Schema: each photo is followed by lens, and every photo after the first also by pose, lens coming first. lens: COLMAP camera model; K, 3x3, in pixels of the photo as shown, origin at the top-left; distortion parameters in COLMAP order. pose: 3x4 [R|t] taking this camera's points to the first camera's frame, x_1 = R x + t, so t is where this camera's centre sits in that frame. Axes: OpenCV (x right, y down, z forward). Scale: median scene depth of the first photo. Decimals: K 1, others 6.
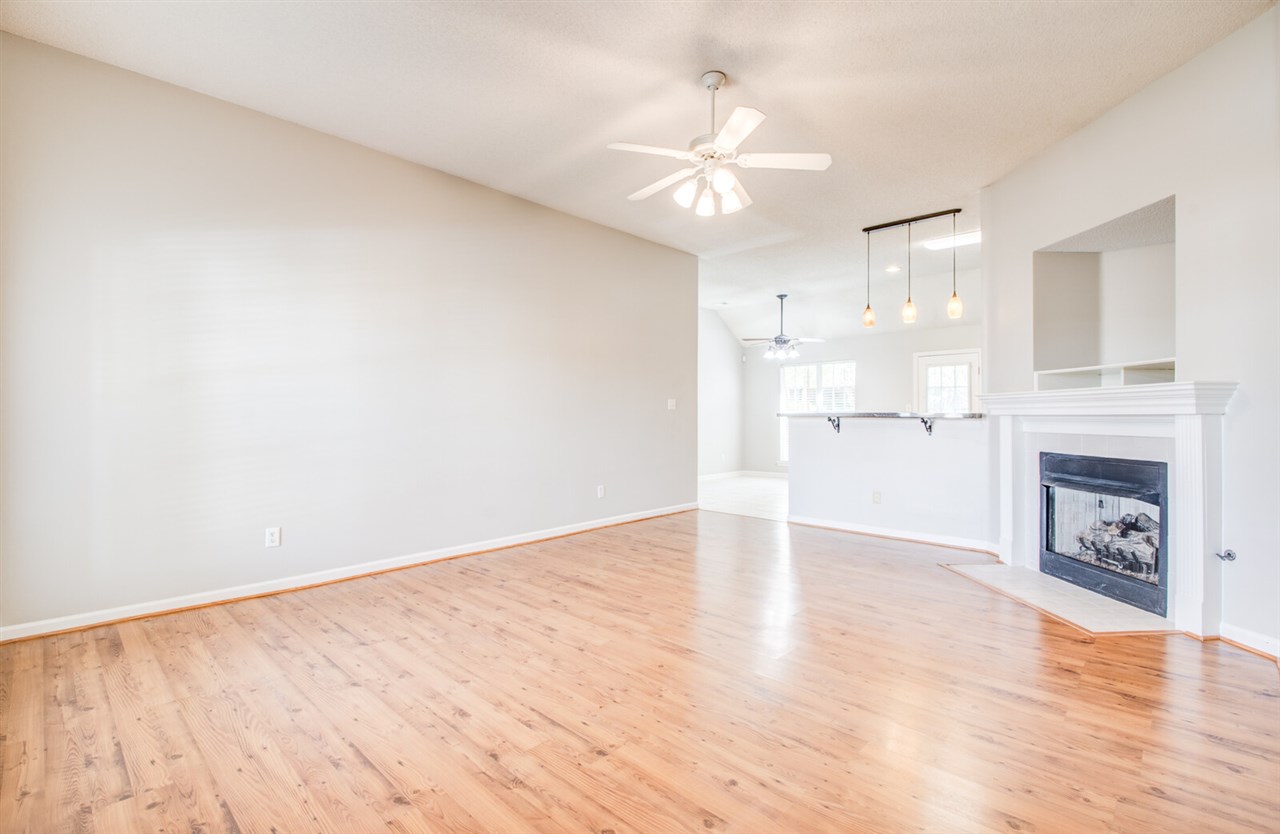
lens RADIAL K [[556.2, 0, 634.5], [0, 556.2, 414.7], [0, 0, 1]] dist [0.001082, -0.000082]
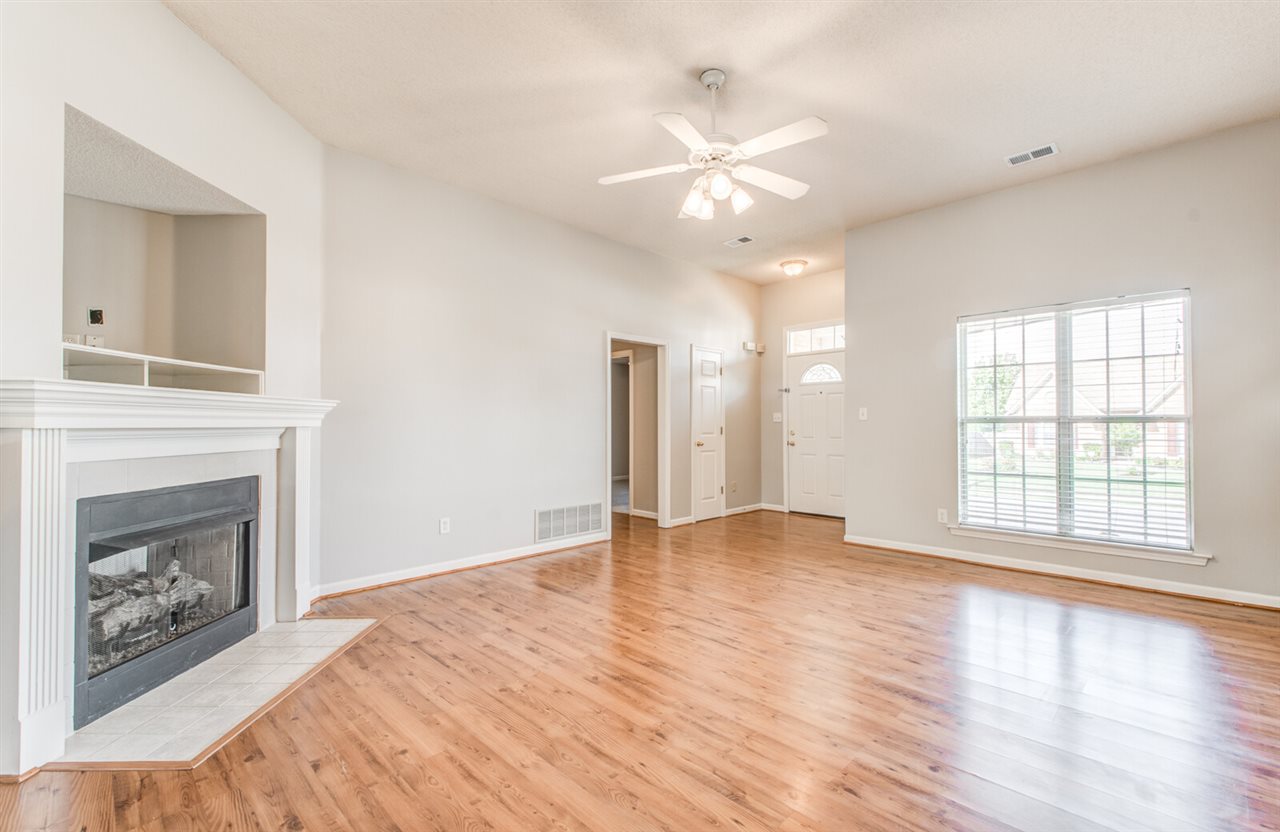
lens RADIAL K [[556.2, 0, 650.7], [0, 556.2, 421.3], [0, 0, 1]] dist [0.001082, -0.000082]
pose [[-0.999965, 0.007020, -0.004554, 0.234924], [0.007040, 0.999966, -0.004409, -0.001474], [0.004522, -0.004440, -0.999980, 1.821000]]
